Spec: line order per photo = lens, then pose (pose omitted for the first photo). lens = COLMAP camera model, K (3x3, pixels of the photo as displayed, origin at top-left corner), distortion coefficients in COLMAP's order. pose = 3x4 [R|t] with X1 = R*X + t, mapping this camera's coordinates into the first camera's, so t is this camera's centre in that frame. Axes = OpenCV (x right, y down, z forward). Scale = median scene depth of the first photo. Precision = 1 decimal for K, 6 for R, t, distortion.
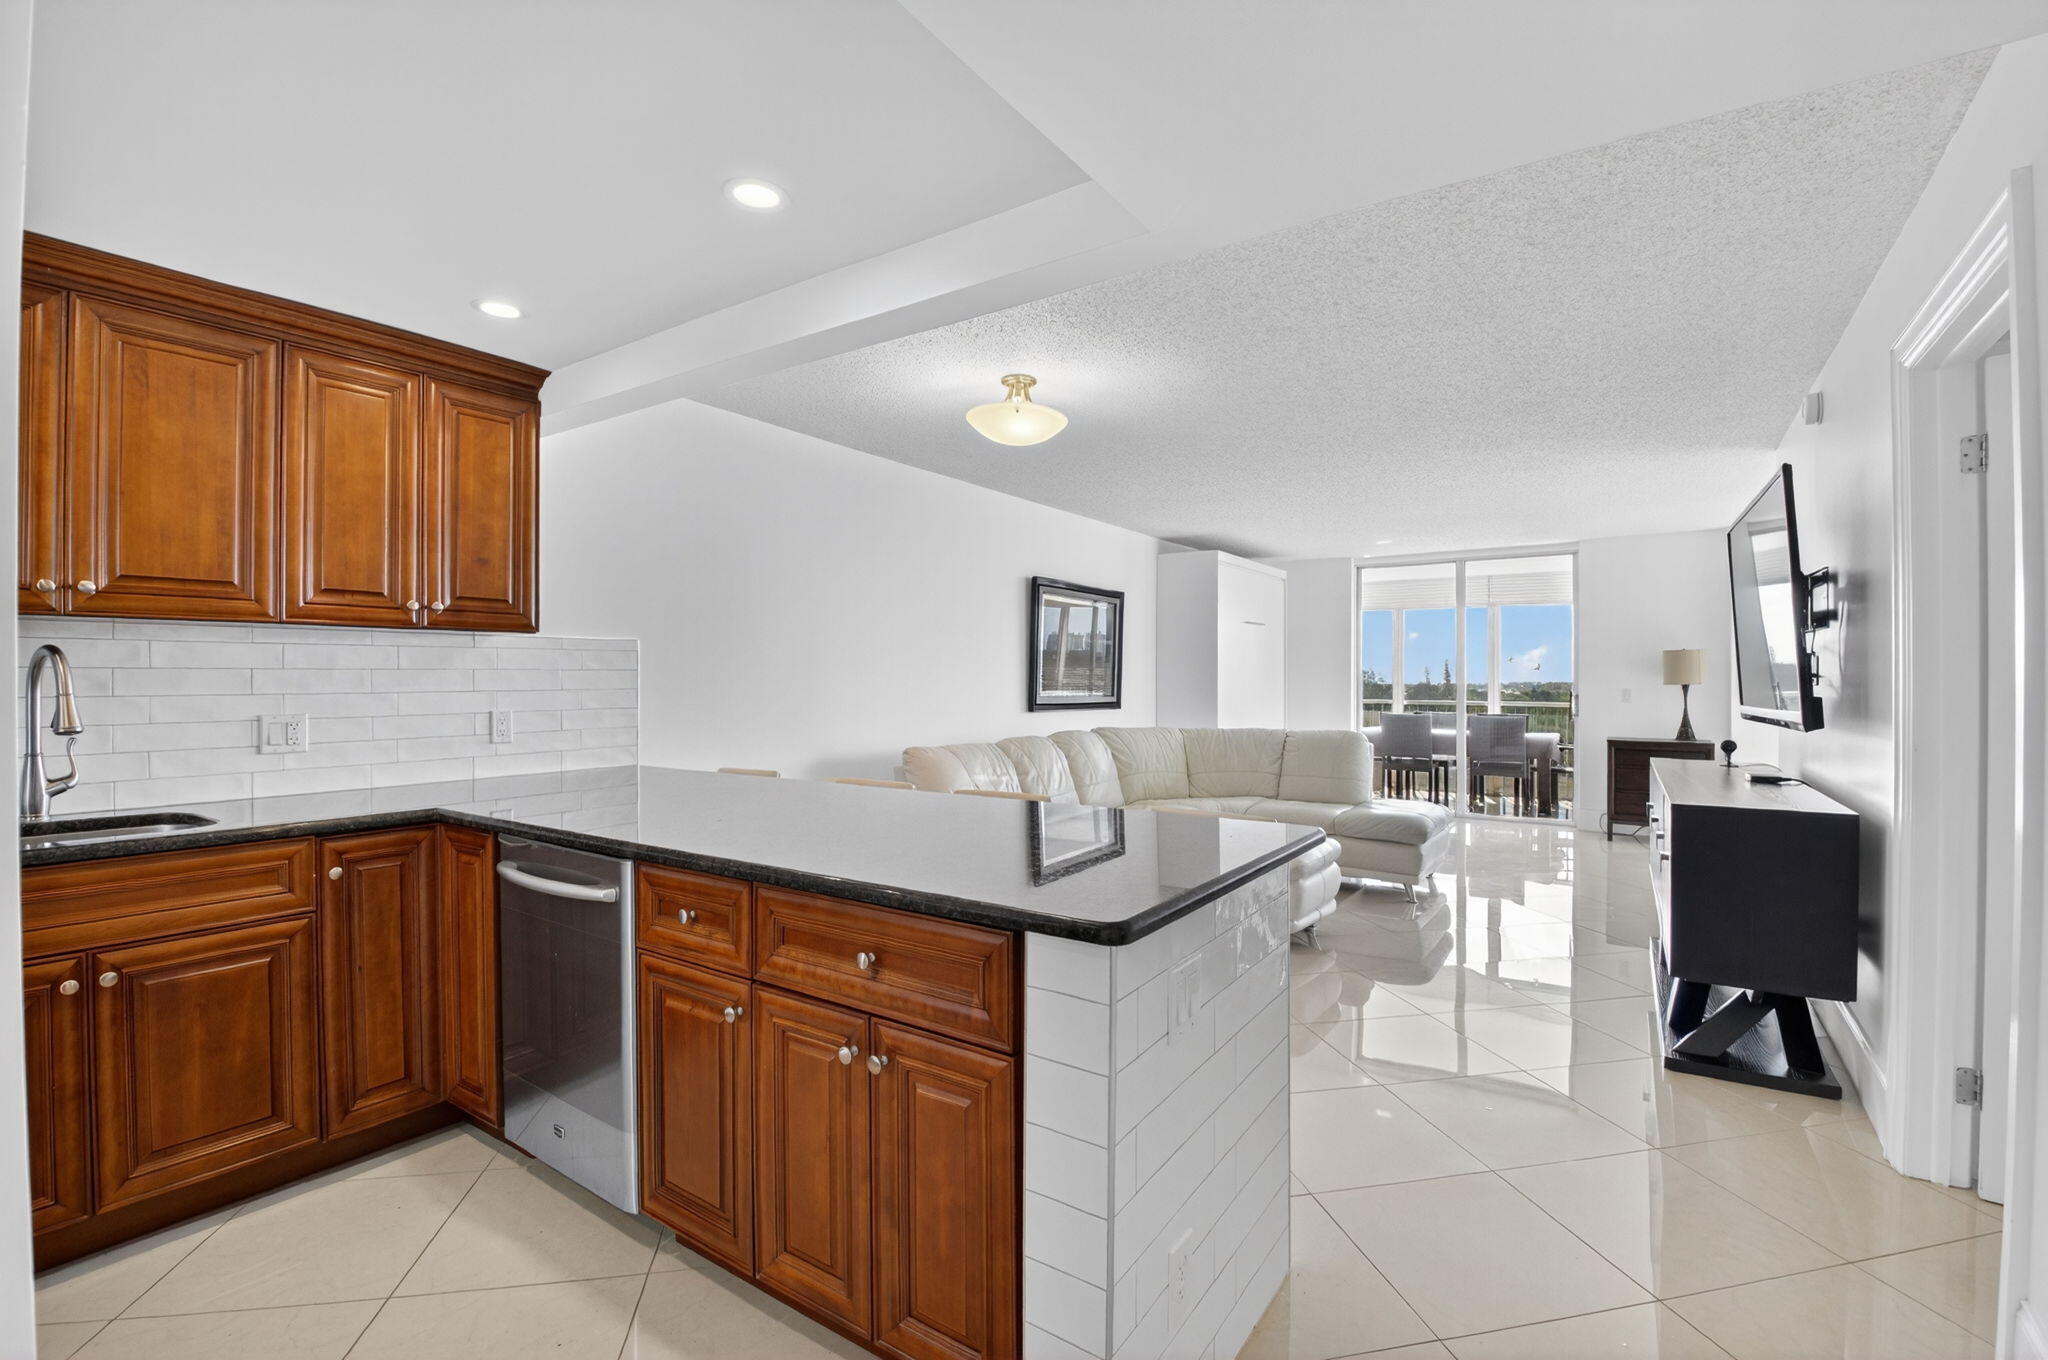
lens RADIAL K [[908.0, 0, 1021.5], [0, 908.0, 680.9], [0, 0, 1]] dist [-0.010757, -0.010605]
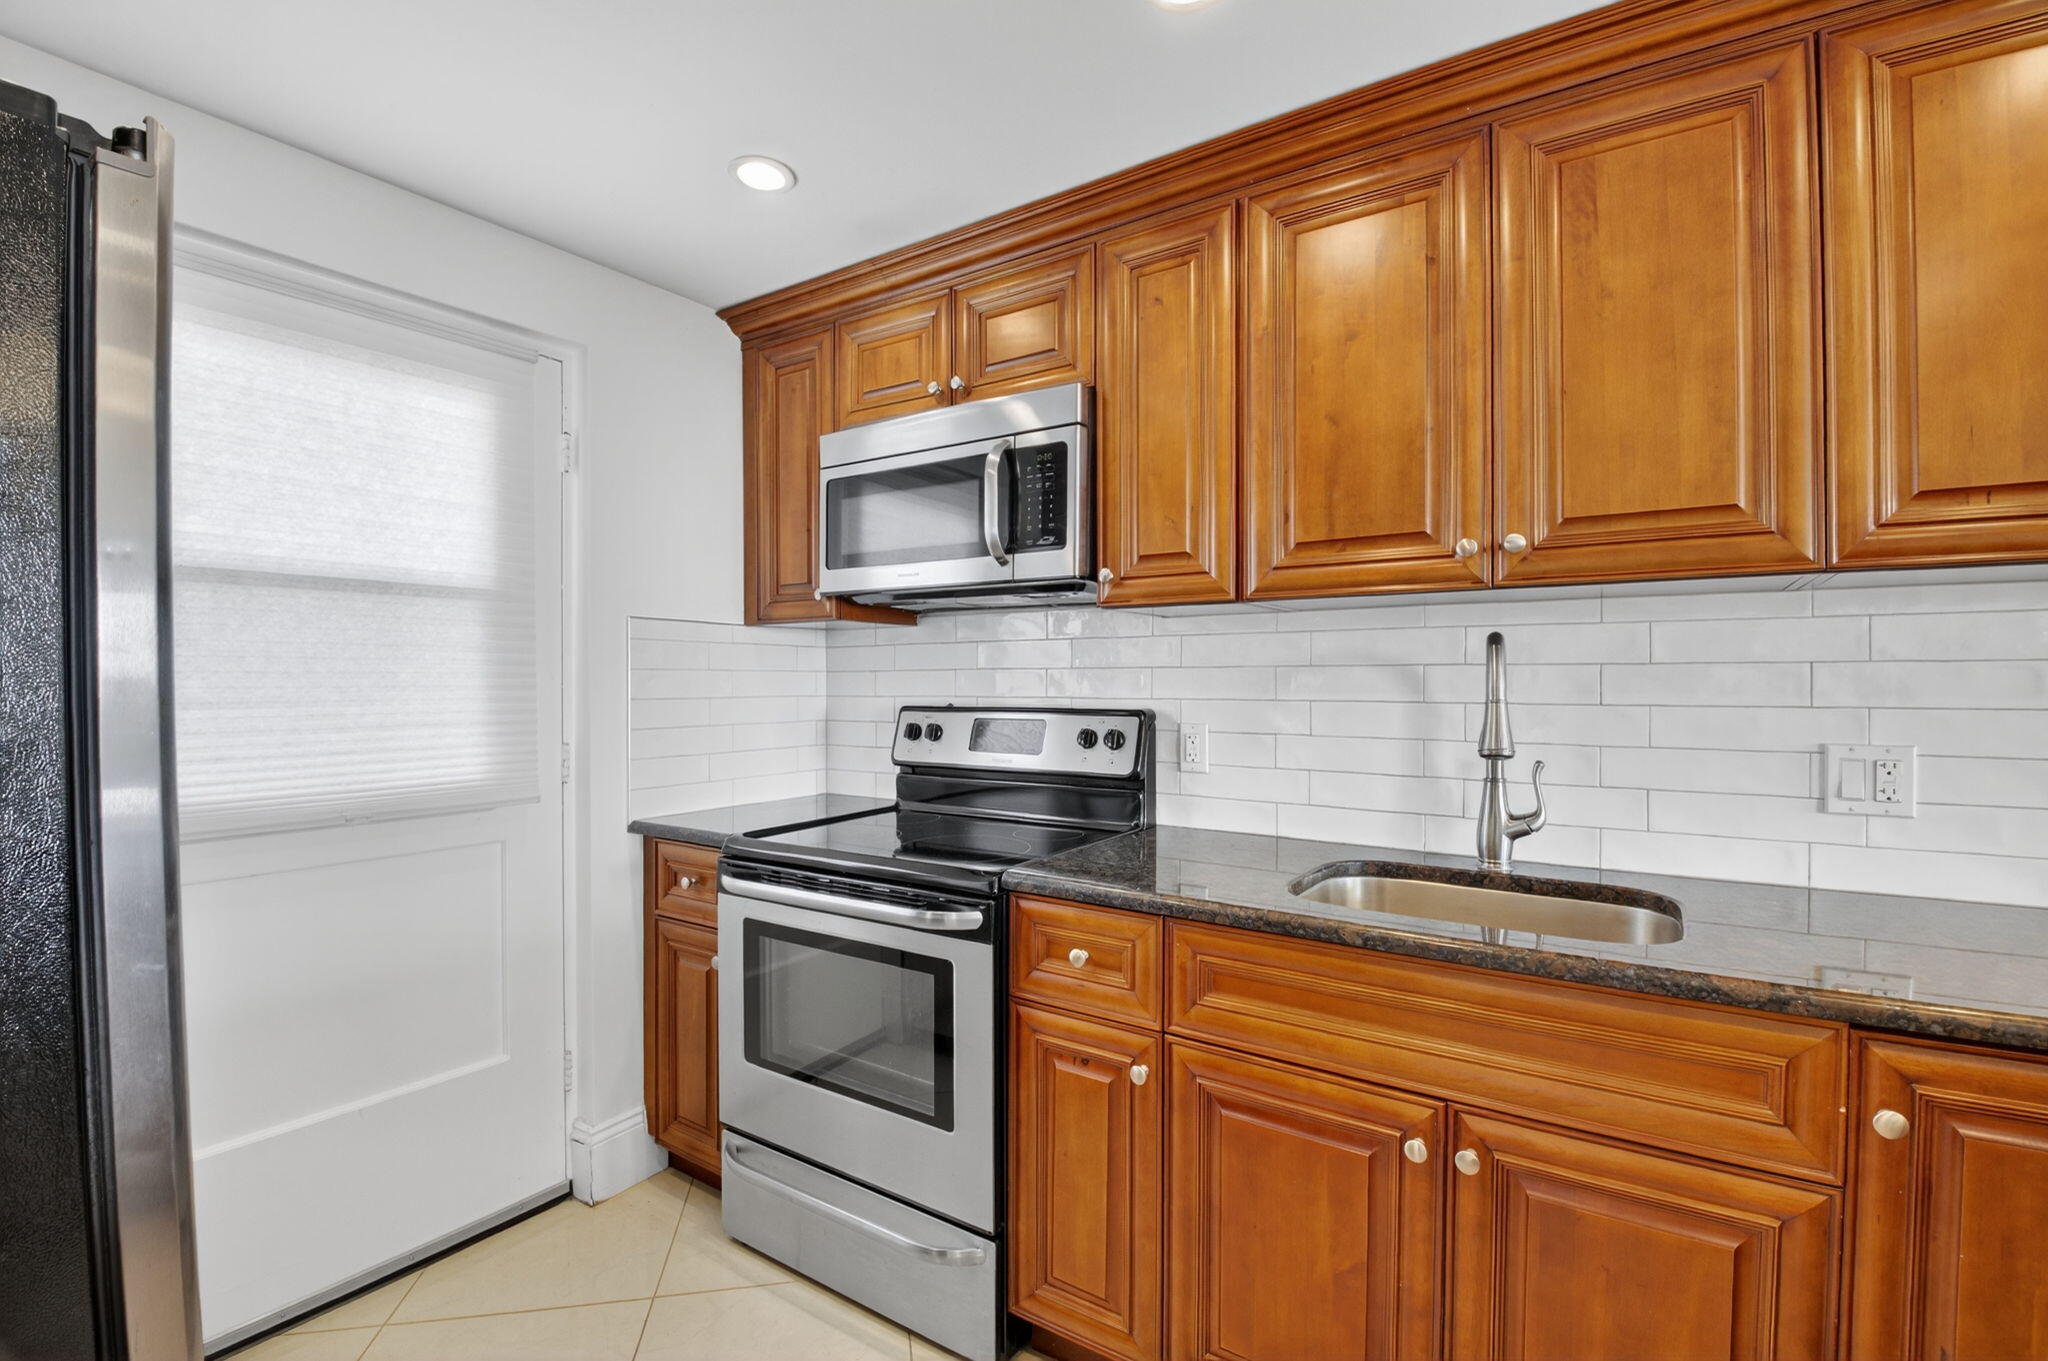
lens RADIAL K [[908.0, 0, 1038.7], [0, 908.0, 687.1], [0, 0, 1]] dist [-0.010757, -0.010605]
pose [[0.020302, 0.004633, -0.999783, -0.338232], [-0.004570, 0.999979, 0.004541, 0.002270], [0.999783, 0.004477, 0.020323, 0.565252]]
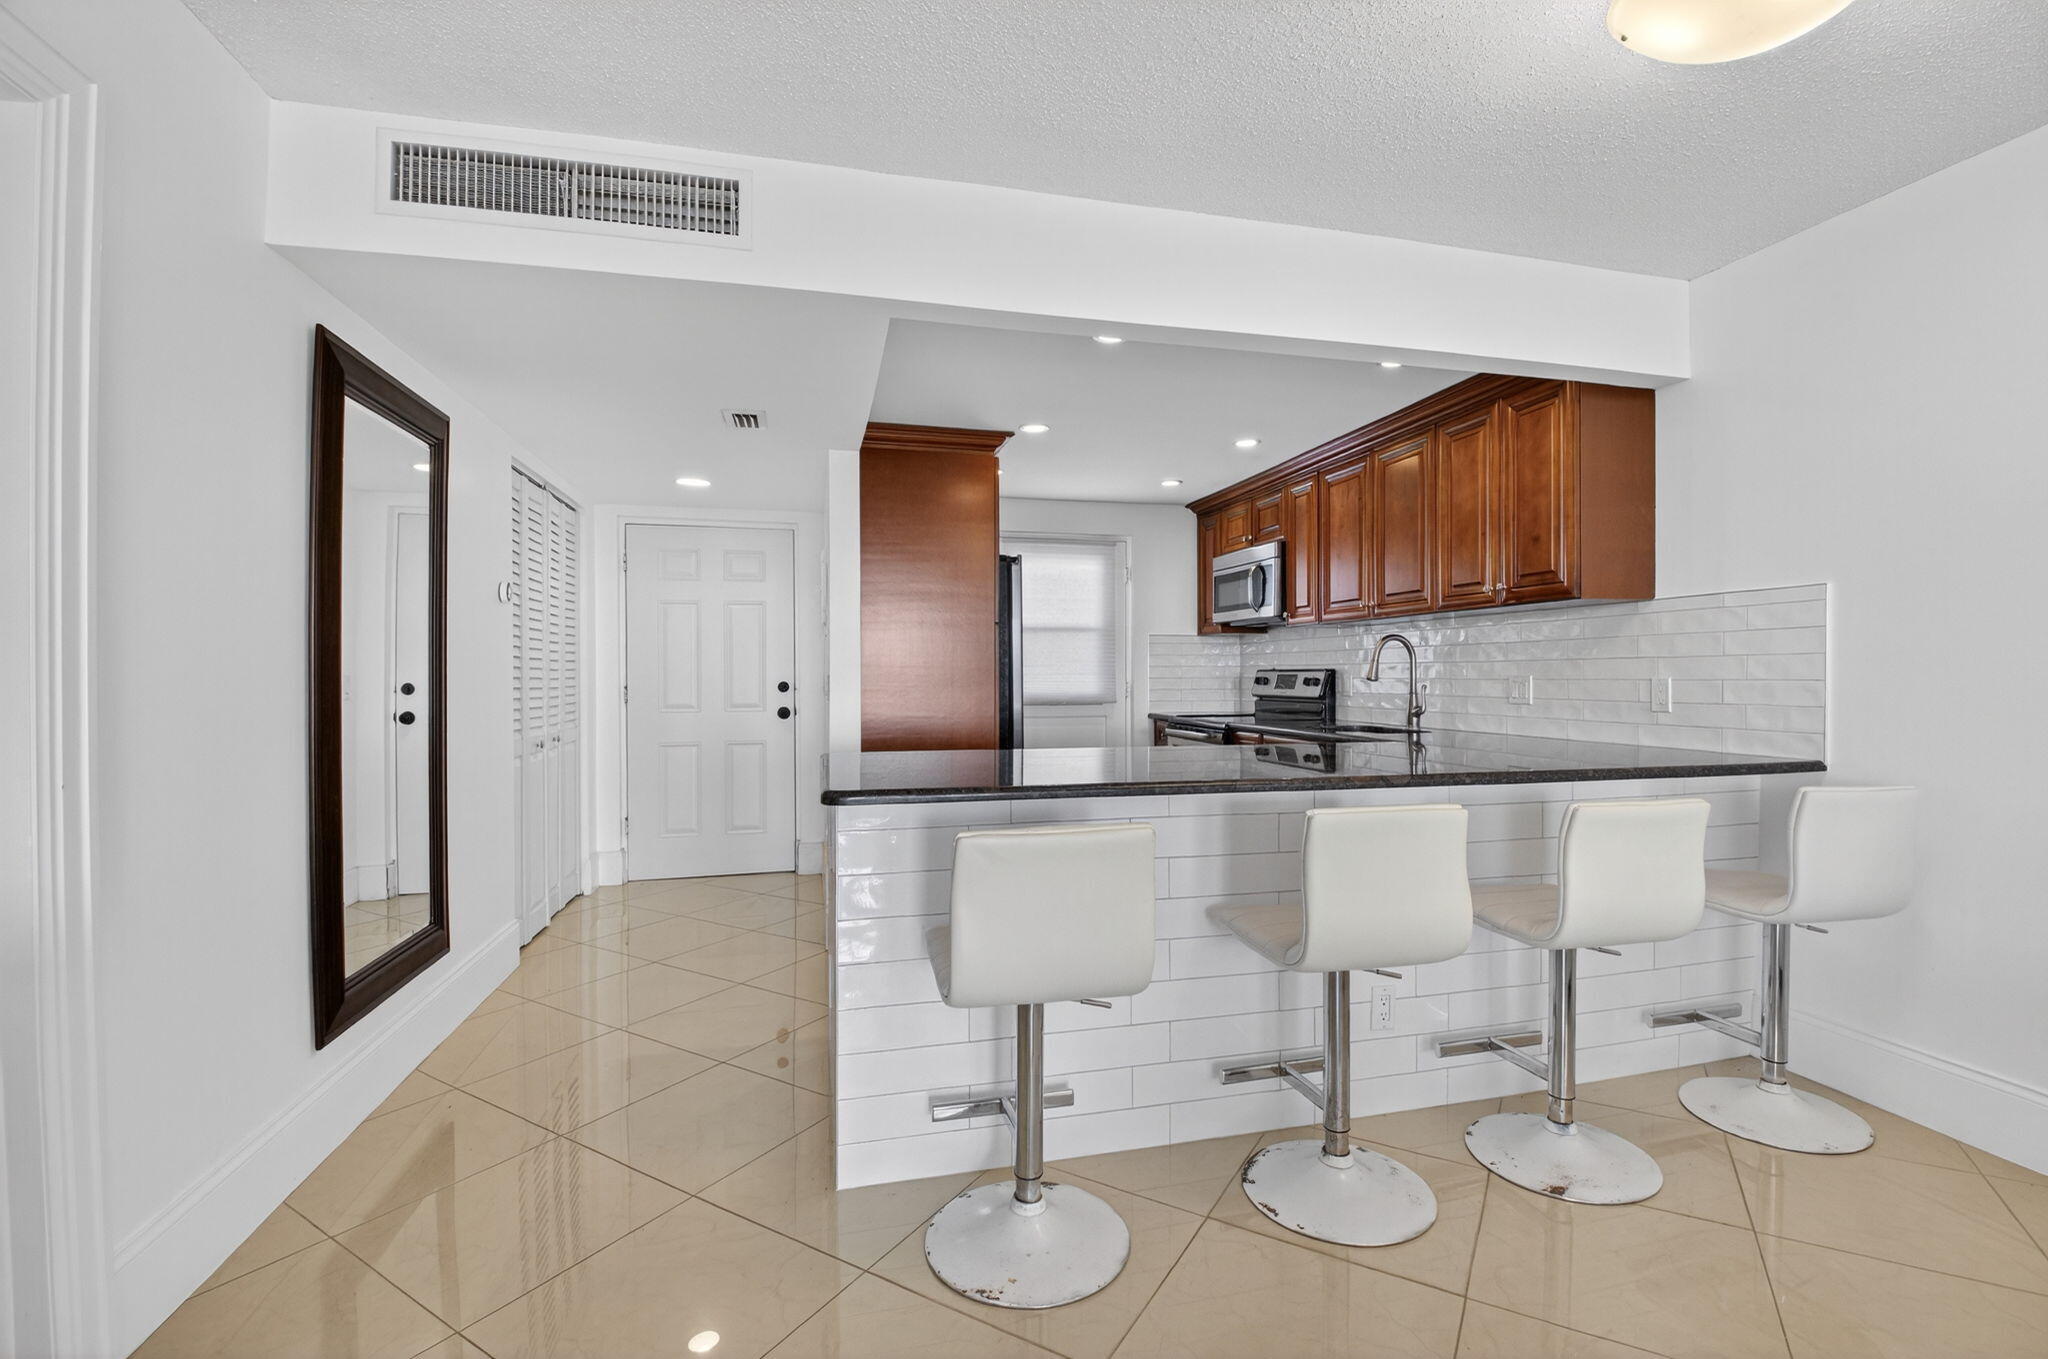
lens RADIAL K [[908.0, 0, 1027.3], [0, 908.0, 676.9], [0, 0, 1]] dist [-0.010757, -0.010605]
pose [[-0.677238, -0.000669, -0.735763, 0.825785], [-0.004099, 0.999987, 0.002864, 0.046196], [0.735752, 0.004955, -0.677233, 1.658407]]
